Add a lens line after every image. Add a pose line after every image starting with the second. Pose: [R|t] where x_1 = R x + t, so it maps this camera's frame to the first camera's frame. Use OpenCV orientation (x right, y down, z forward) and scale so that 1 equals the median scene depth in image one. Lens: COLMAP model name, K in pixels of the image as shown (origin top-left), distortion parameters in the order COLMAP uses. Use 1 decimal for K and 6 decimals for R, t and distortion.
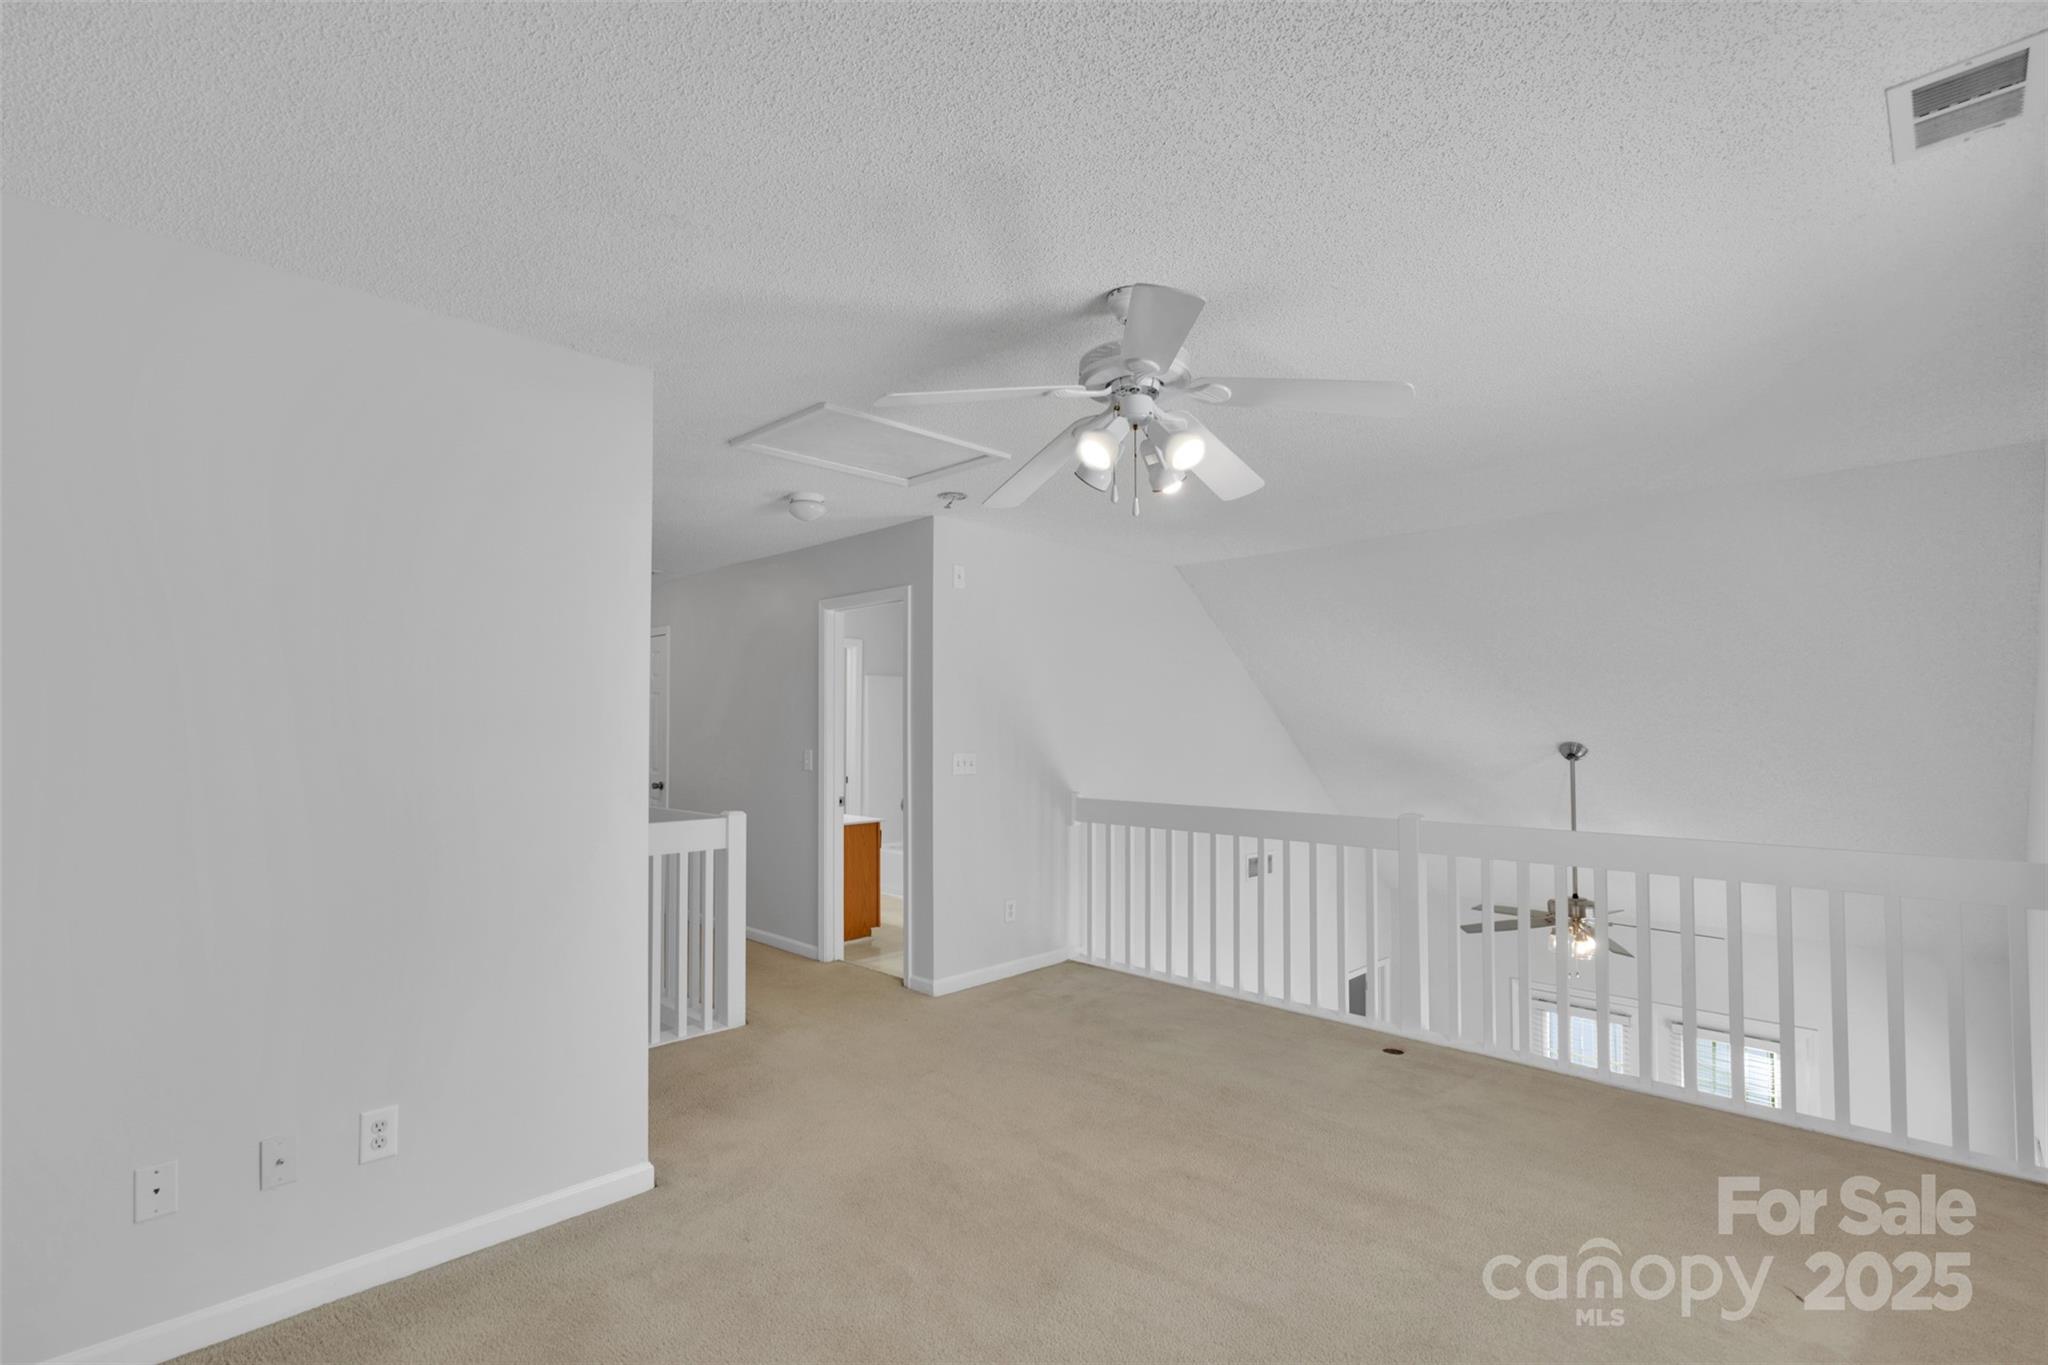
lens RADIAL K [[922.7, 0, 1029.8], [0, 922.7, 701.5], [0, 0, 1]] dist [-0.017540, 0.000135]
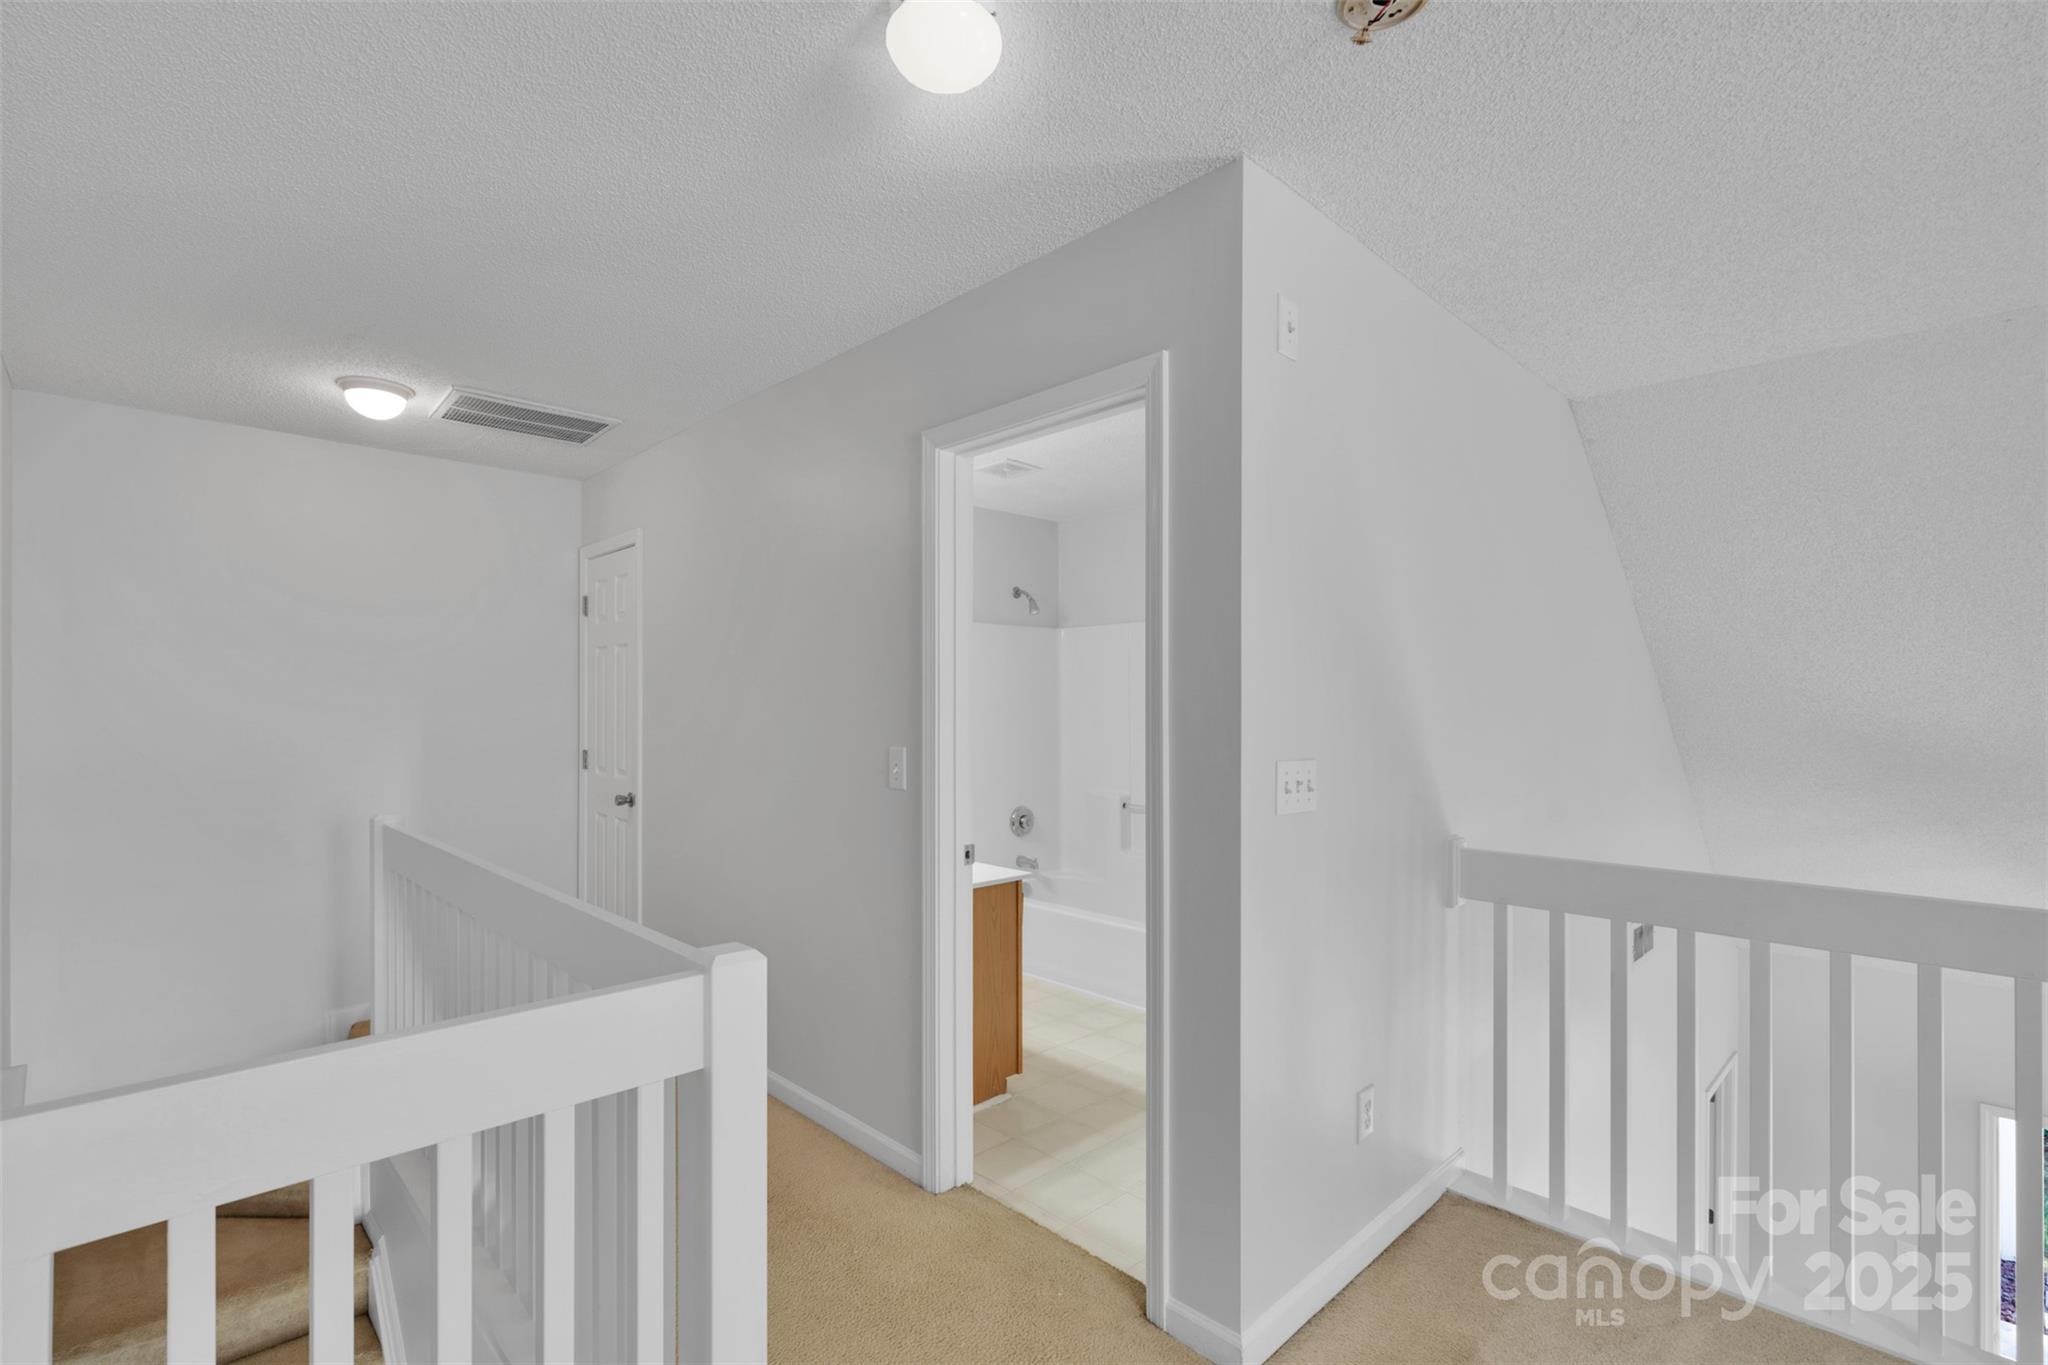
lens RADIAL K [[922.7, 0, 1043.9], [0, 922.7, 716.7], [0, 0, 1]] dist [-0.017540, 0.000135]
pose [[0.999885, 0.005069, -0.014259, -0.160715], [-0.004548, 0.999331, 0.036292, 0.019547], [0.014433, -0.036223, 0.999240, 0.529670]]
